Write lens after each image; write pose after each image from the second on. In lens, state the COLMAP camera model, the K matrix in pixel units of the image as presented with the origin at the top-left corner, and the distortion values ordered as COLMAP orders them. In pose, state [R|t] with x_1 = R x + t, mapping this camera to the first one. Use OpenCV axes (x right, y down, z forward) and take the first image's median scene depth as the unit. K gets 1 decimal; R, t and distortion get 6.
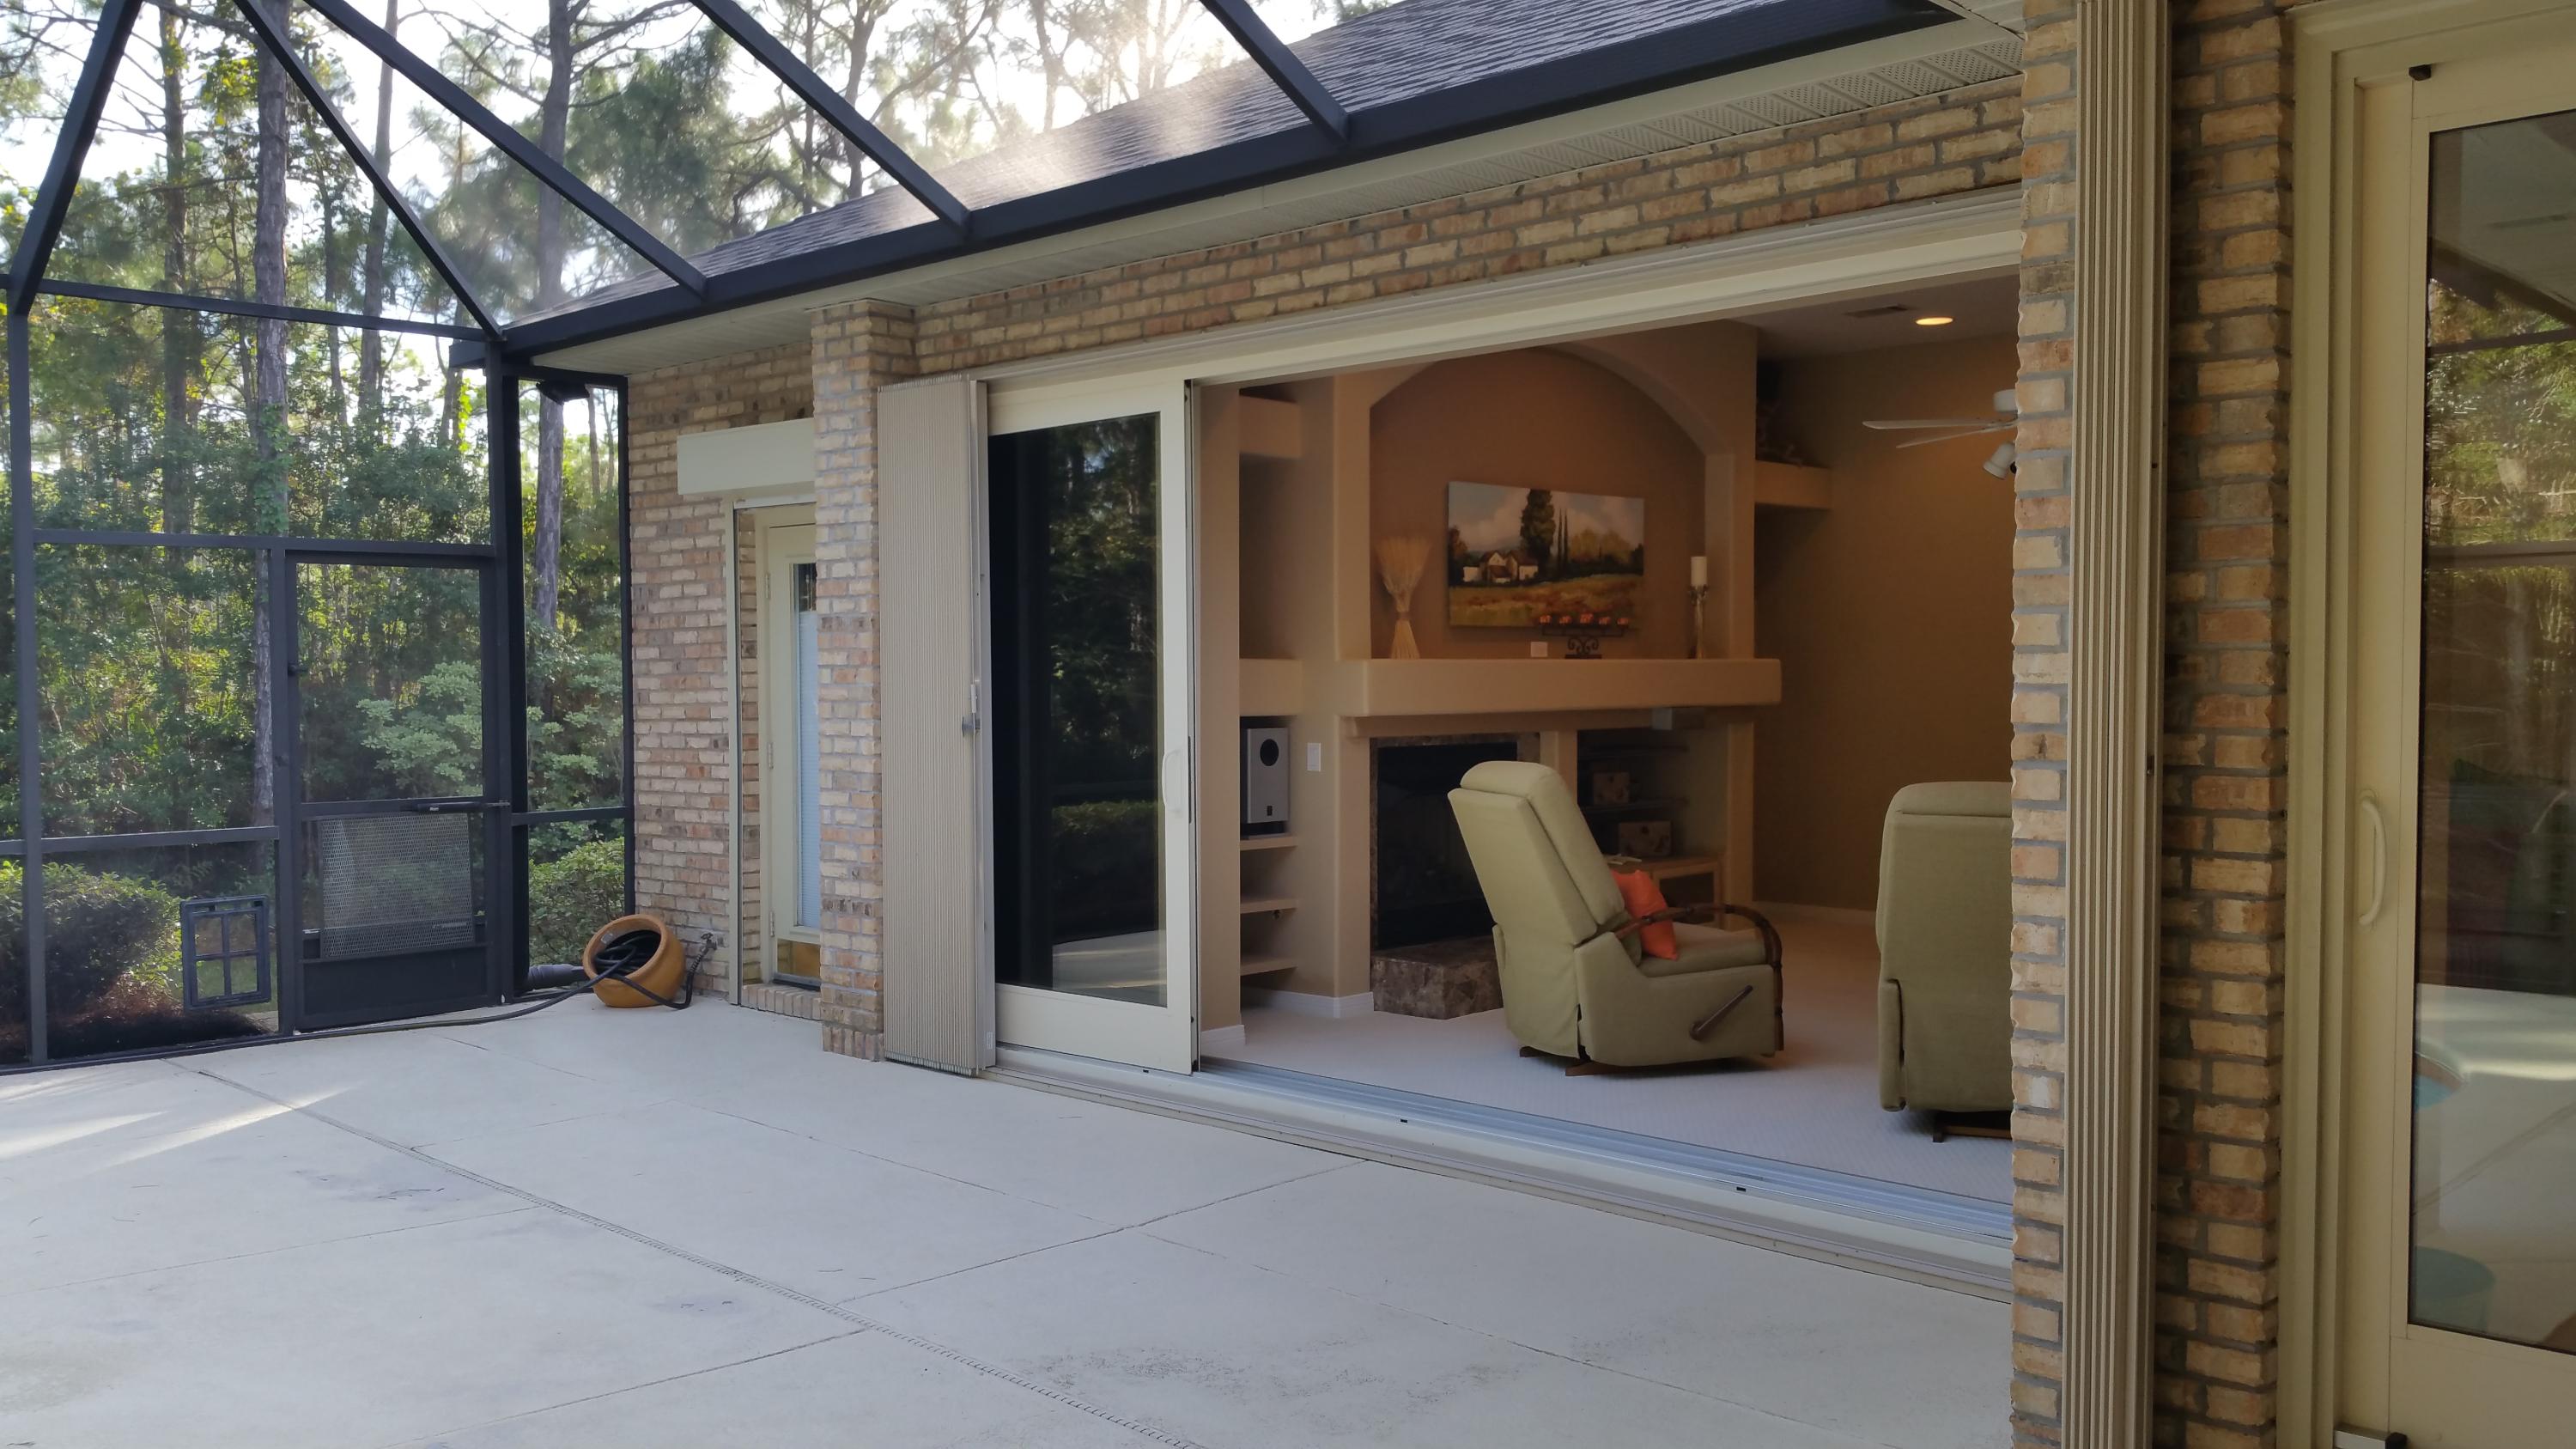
lens RADIAL K [[2088.1, 0, 1262.0], [0, 2088.1, 741.7], [0, 0, 1]] dist [0.182249, -0.396930]
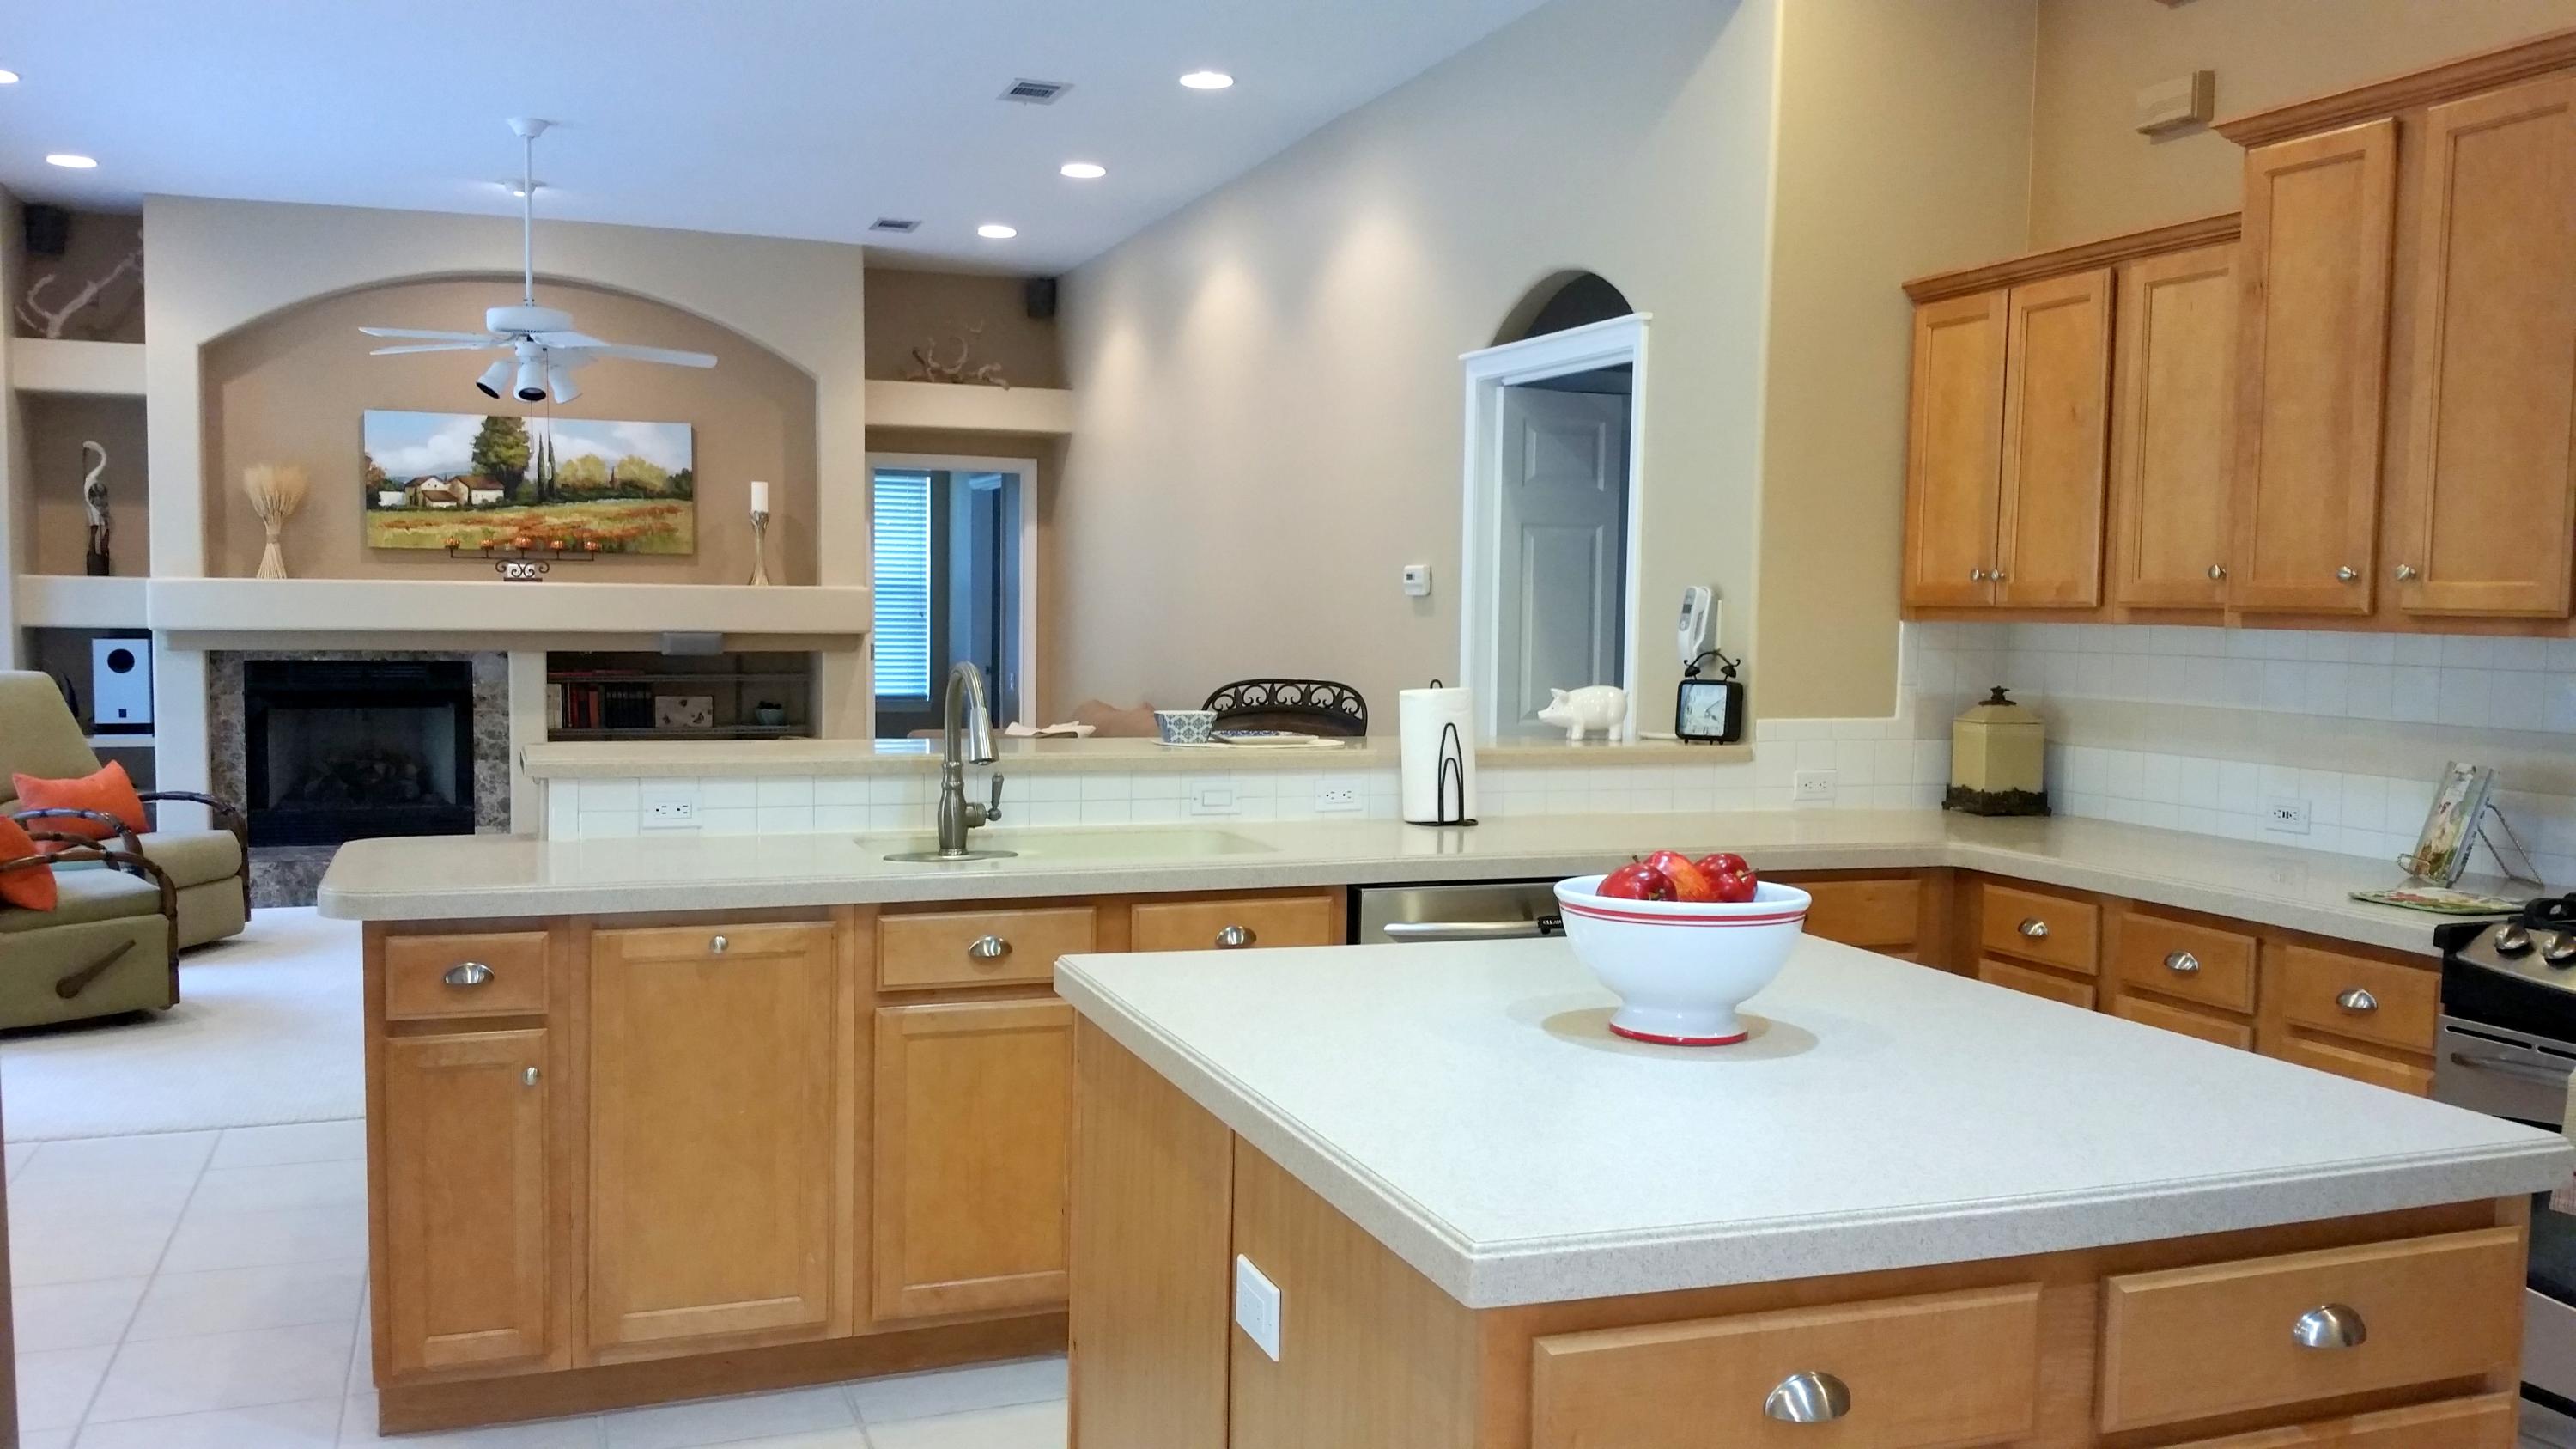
lens RADIAL K [[2088.1, 0, 1262.0], [0, 2088.1, 741.7], [0, 0, 1]] dist [0.182249, -0.396930]
pose [[0.902553, 0.043914, -0.428333, 0.948975], [-0.028405, 0.998691, 0.042535, -0.016078], [0.429641, -0.026223, 0.902619, 0.219711]]
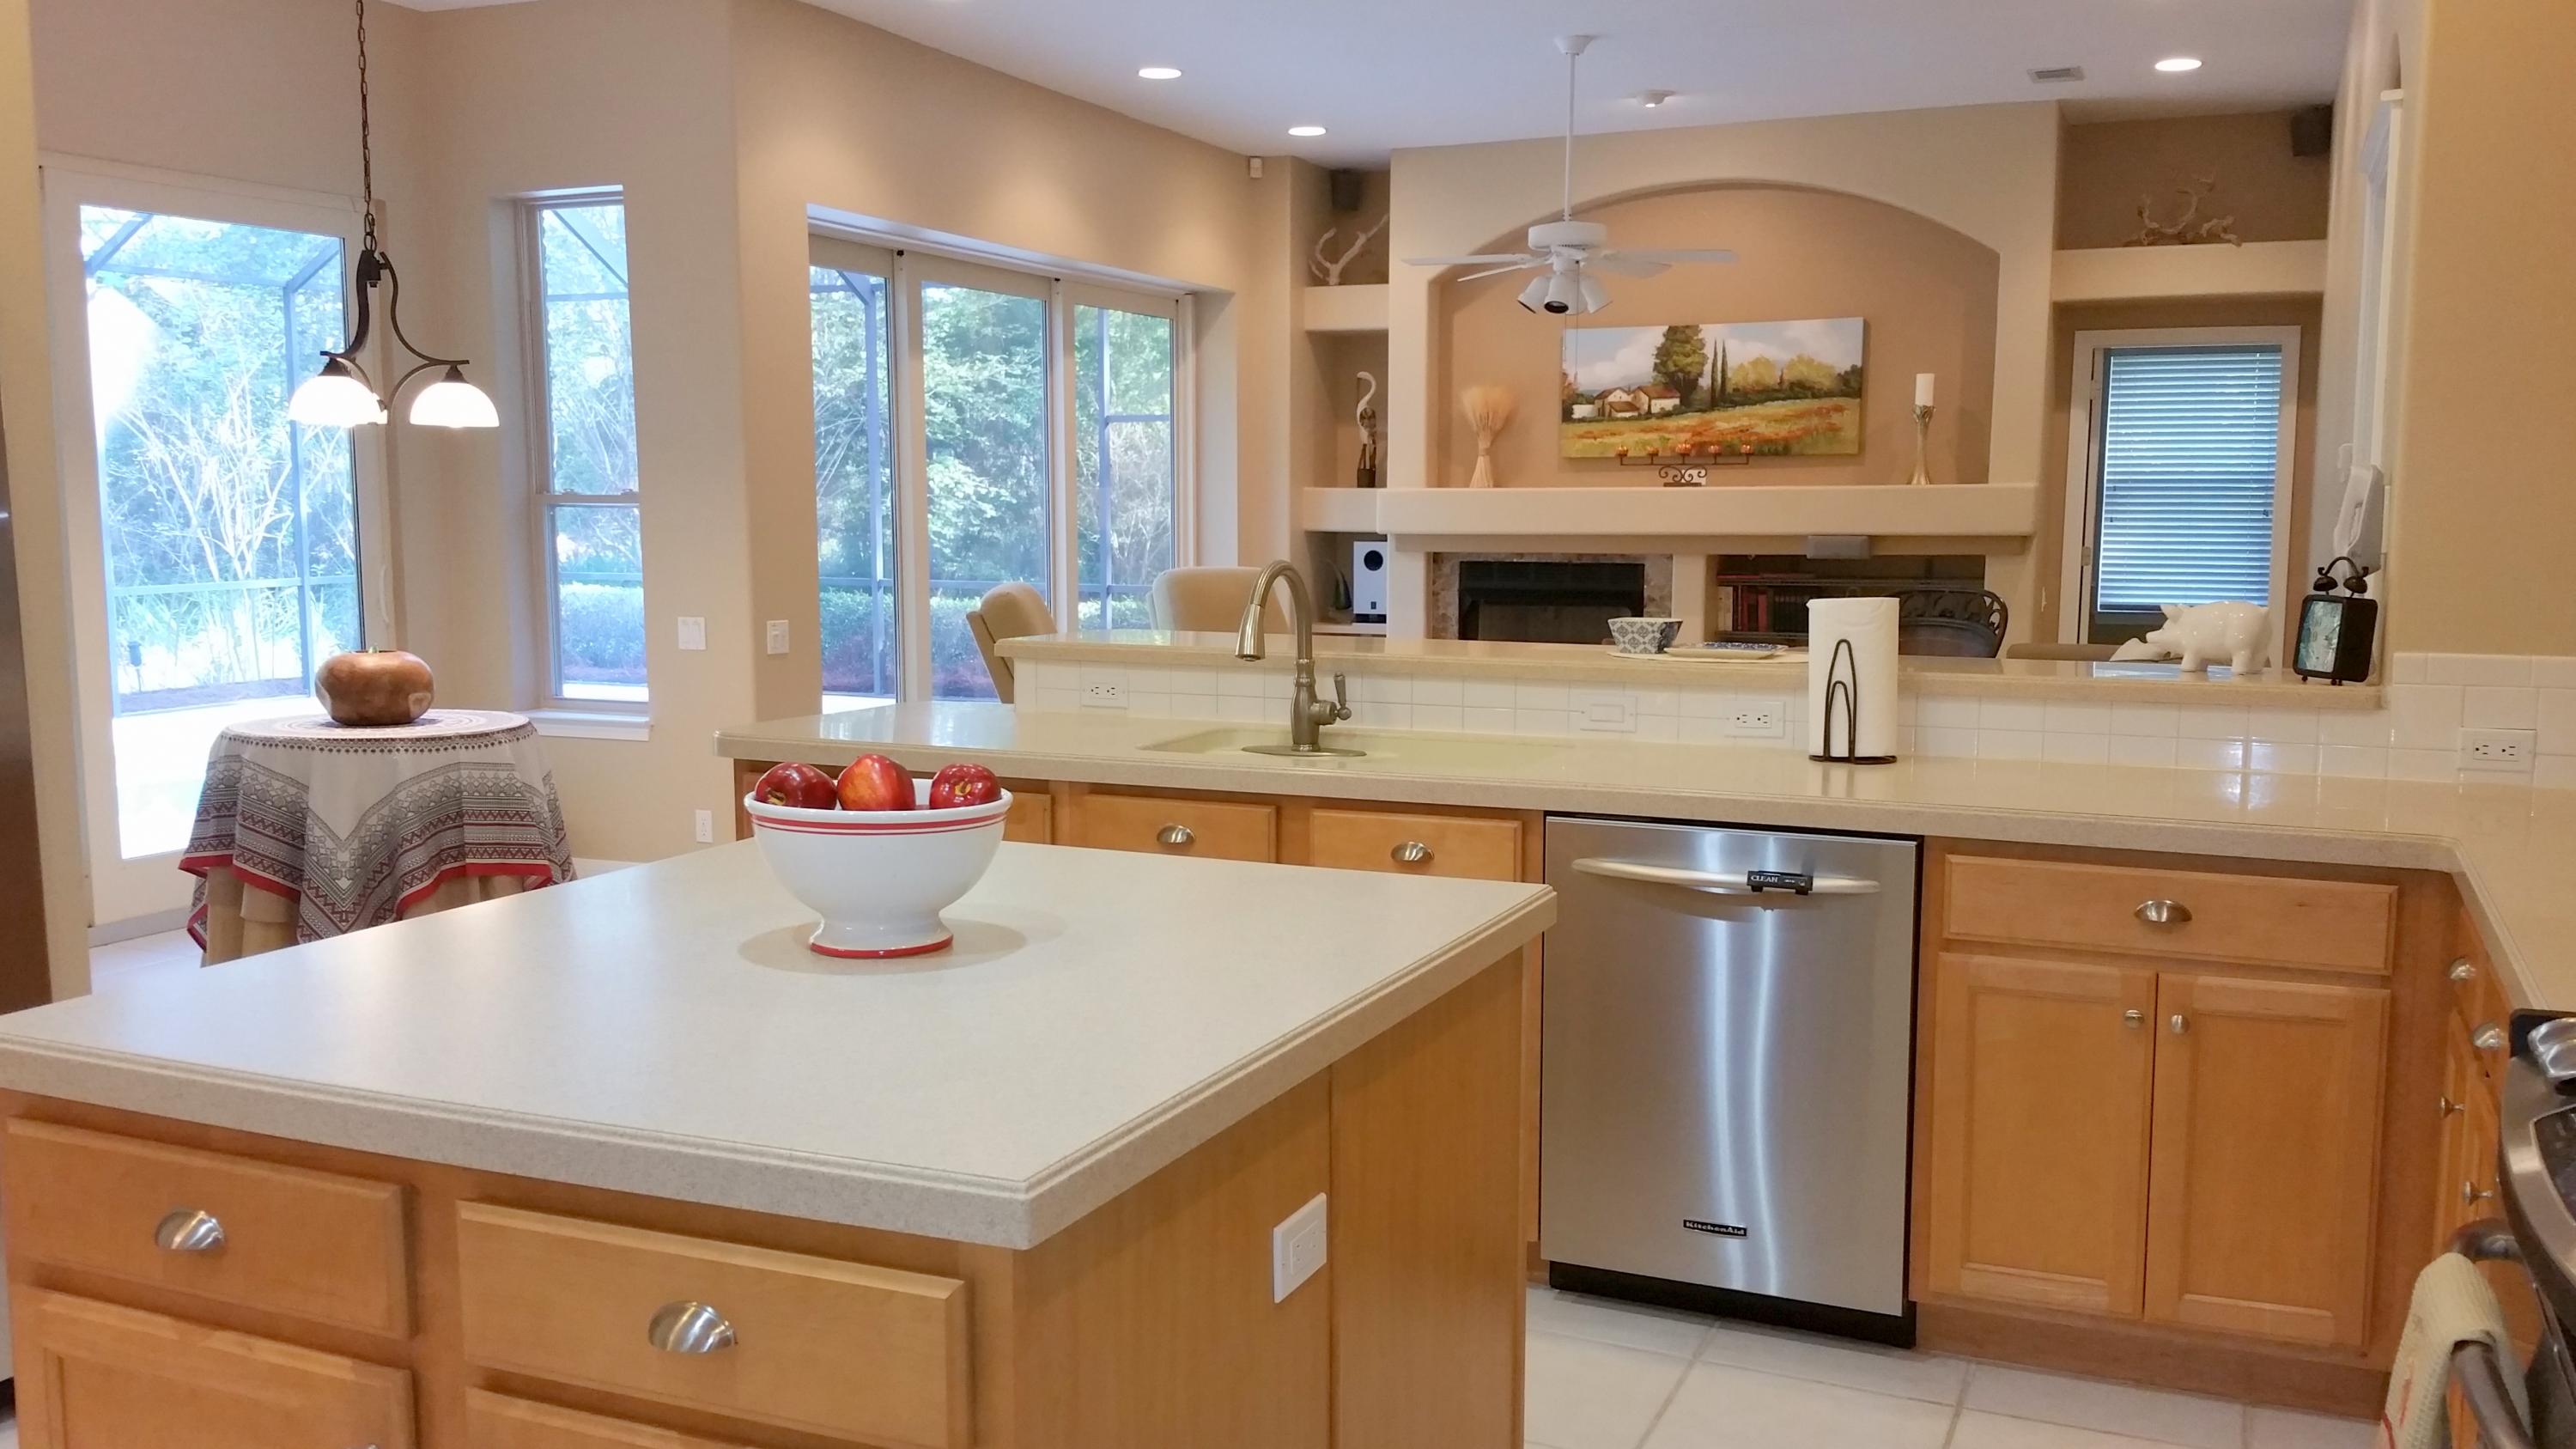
lens RADIAL K [[2152.8, 0, 1293.9], [0, 2152.8, 736.9], [0, 0, 1]] dist [0.158037, -0.264716]
pose [[0.358069, 0.108876, -0.927325, 1.136229], [-0.030660, 0.994014, 0.104867, -0.023058], [0.933191, -0.009118, 0.359264, 0.431266]]
